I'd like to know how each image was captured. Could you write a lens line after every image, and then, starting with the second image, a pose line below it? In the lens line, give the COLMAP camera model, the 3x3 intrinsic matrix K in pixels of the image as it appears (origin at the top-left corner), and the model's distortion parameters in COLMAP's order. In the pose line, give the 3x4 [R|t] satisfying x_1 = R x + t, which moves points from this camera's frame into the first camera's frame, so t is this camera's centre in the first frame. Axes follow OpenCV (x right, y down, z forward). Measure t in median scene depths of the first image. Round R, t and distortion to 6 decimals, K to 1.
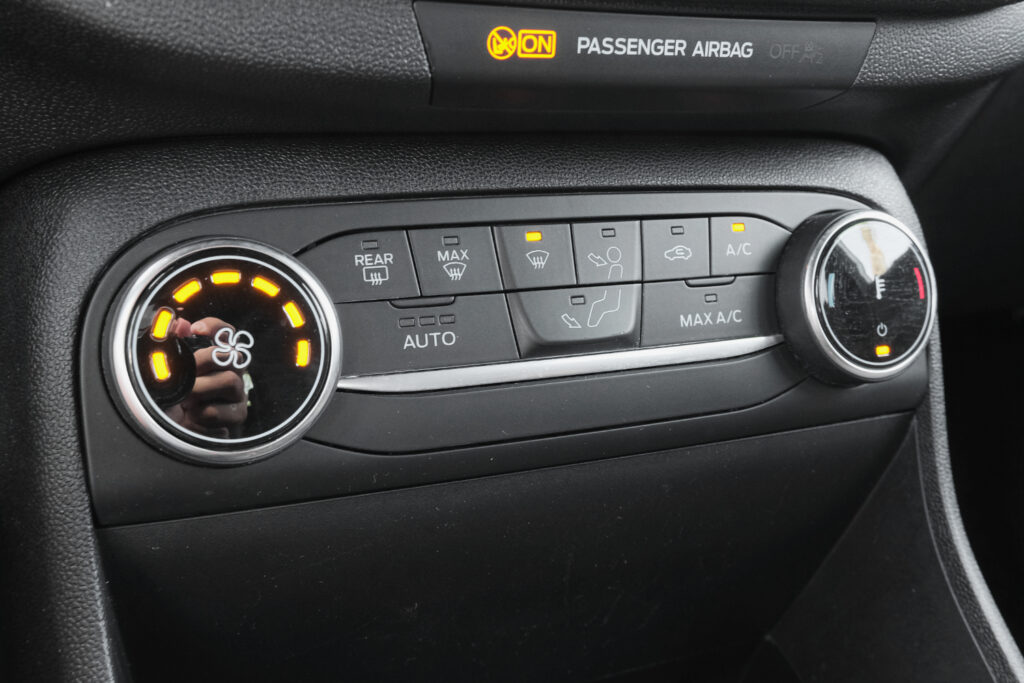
lens RADIAL K [[1061.0, 0, 517.2], [0, 1061.0, 338.5], [0, 0, 1]] dist [0.006032, 0.000000]
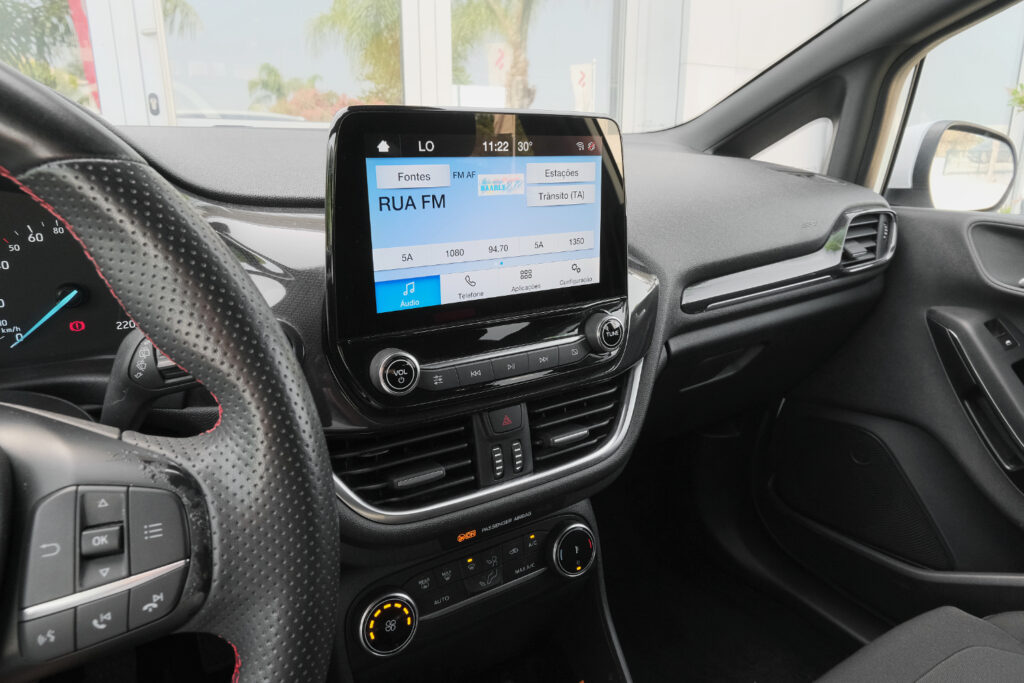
lens RADIAL K [[647.6, 0, 515.3], [0, 647.6, 355.8], [0, 0, 1]] dist [-0.008029, 0.010772]
pose [[0.989877, -0.061230, 0.128042, -0.074075], [0.052743, 0.996245, 0.068658, -1.006939], [-0.131765, -0.061209, 0.989389, -1.137765]]
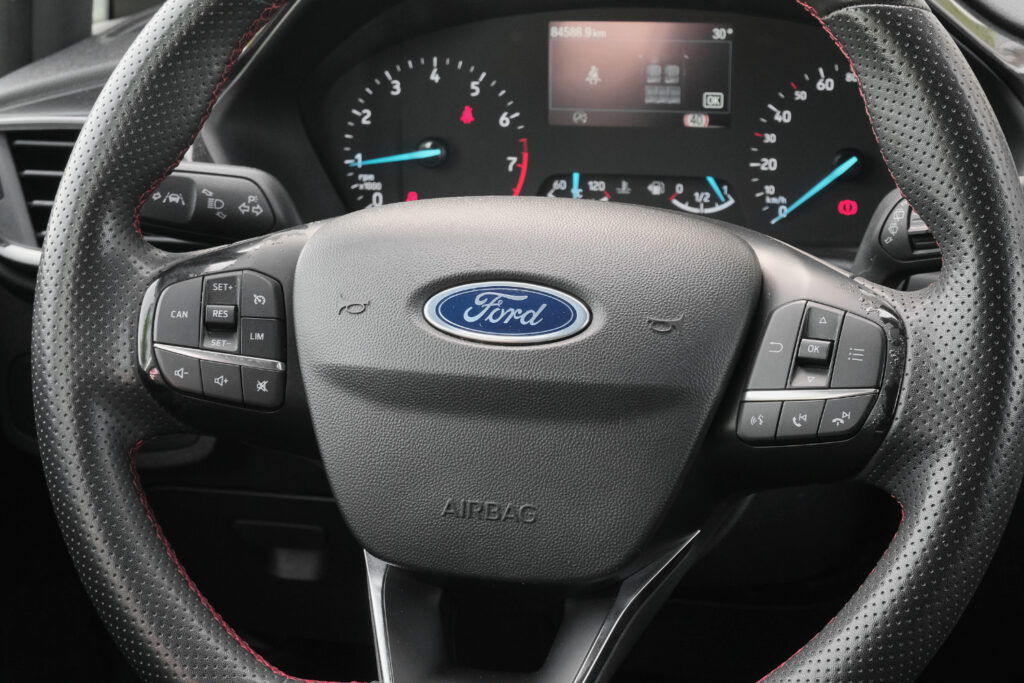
lens RADIAL K [[1992.2, 0, 511.7], [0, 1992.2, 340.3], [0, 0, 1]] dist [-0.196601, 0.000000]
pose [[0.789386, 0.105367, -0.604787, 0.972281], [-0.128523, 0.991694, 0.005023, -0.662057], [0.600293, 0.073764, 0.796372, -2.964928]]
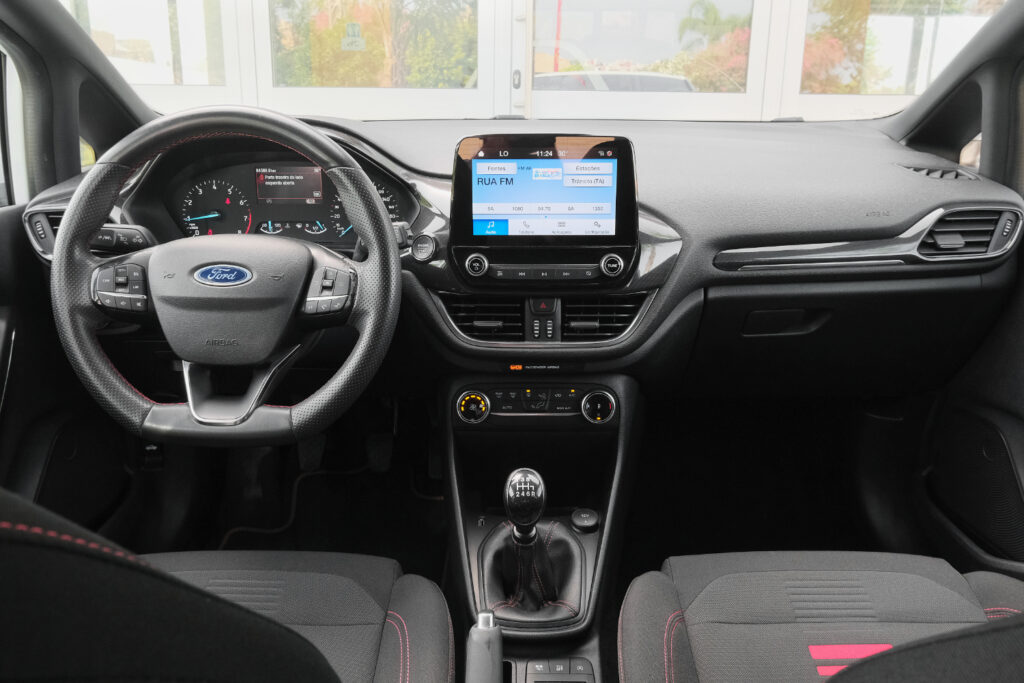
lens RADIAL K [[757.3, 0, 502.3], [0, 757.3, 358.8], [0, 0, 1]] dist [-0.016910, 0.012025]
pose [[0.909506, 0.115275, -0.399387, 1.729933], [-0.082479, 0.991722, 0.098415, -0.760899], [0.407425, -0.056568, 0.911485, -3.178401]]
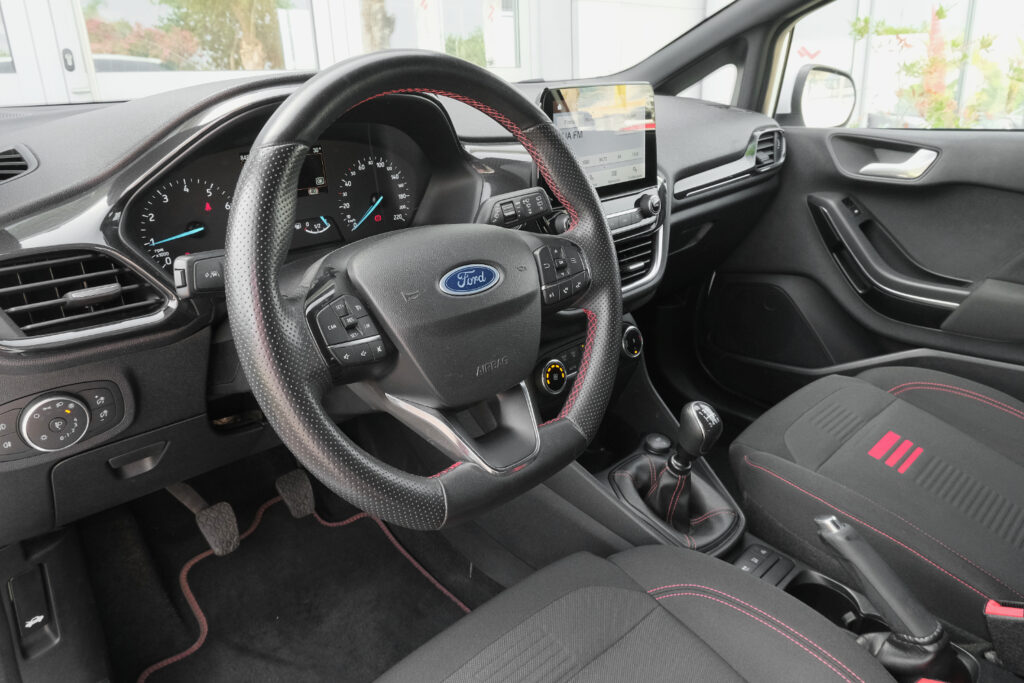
lens RADIAL K [[697.3, 0, 506.9], [0, 697.3, 349.8], [0, 0, 1]] dist [-0.019462, 0.023000]
pose [[0.942158, -0.170307, 0.288675, -1.703675], [0.132430, 0.980357, 0.146158, -0.793379], [-0.307896, -0.099475, 0.946205, -2.832438]]
